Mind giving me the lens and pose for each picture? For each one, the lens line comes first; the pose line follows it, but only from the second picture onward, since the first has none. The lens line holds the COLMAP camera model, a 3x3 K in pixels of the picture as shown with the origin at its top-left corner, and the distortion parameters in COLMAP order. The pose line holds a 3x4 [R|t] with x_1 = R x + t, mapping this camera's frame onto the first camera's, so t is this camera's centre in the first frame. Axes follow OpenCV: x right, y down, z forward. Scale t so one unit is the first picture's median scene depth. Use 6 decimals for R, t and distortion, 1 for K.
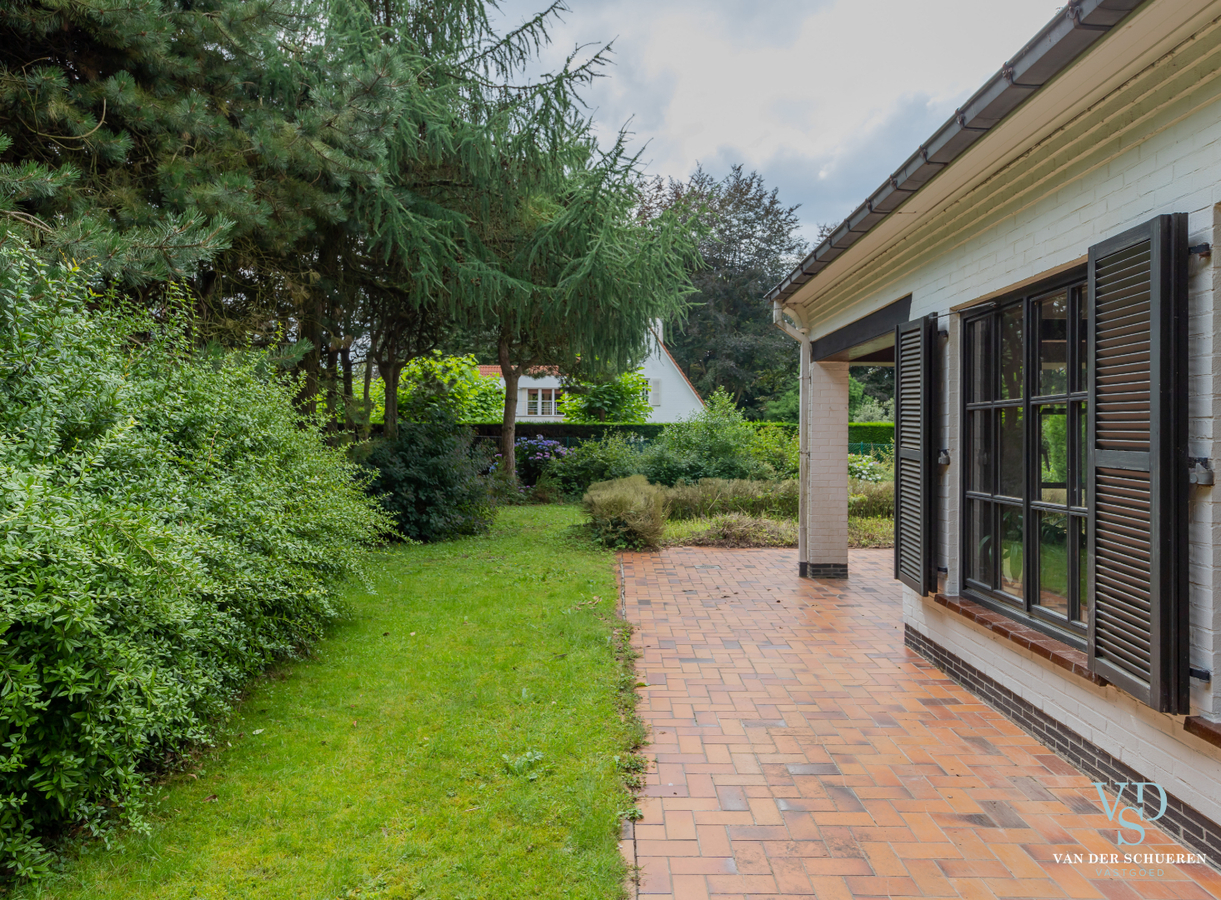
lens RADIAL K [[729.2, 0, 613.6], [0, 729.2, 445.6], [0, 0, 1]] dist [-0.002488, -0.000074]
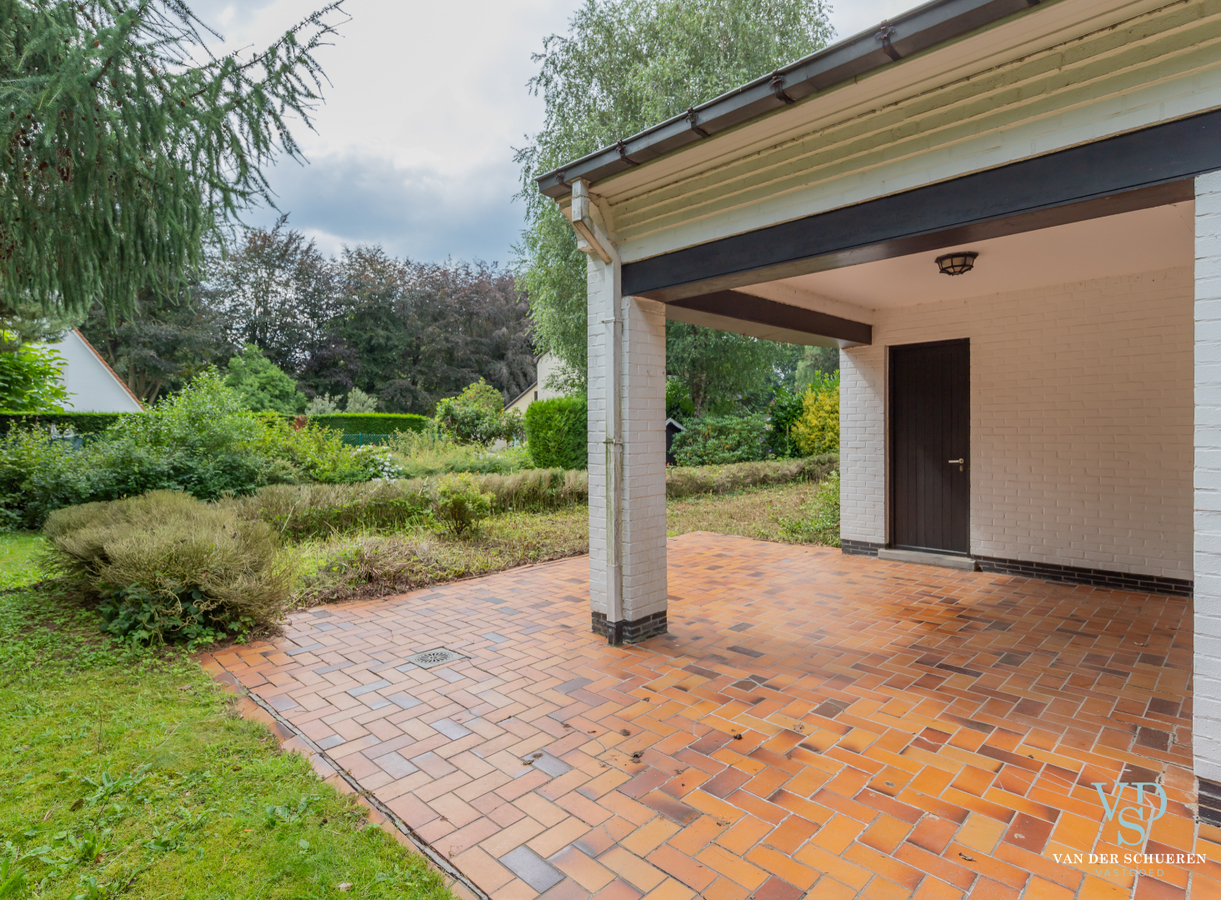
lens RADIAL K [[636.5, 0, 600.2], [0, 636.5, 454.6], [0, 0, 1]] dist [-0.003537, 0.000184]
pose [[0.713022, -0.039197, 0.700045, -0.042439], [0.019747, 0.999163, 0.035832, -0.000513], [-0.700863, -0.011725, 0.713199, 0.214613]]
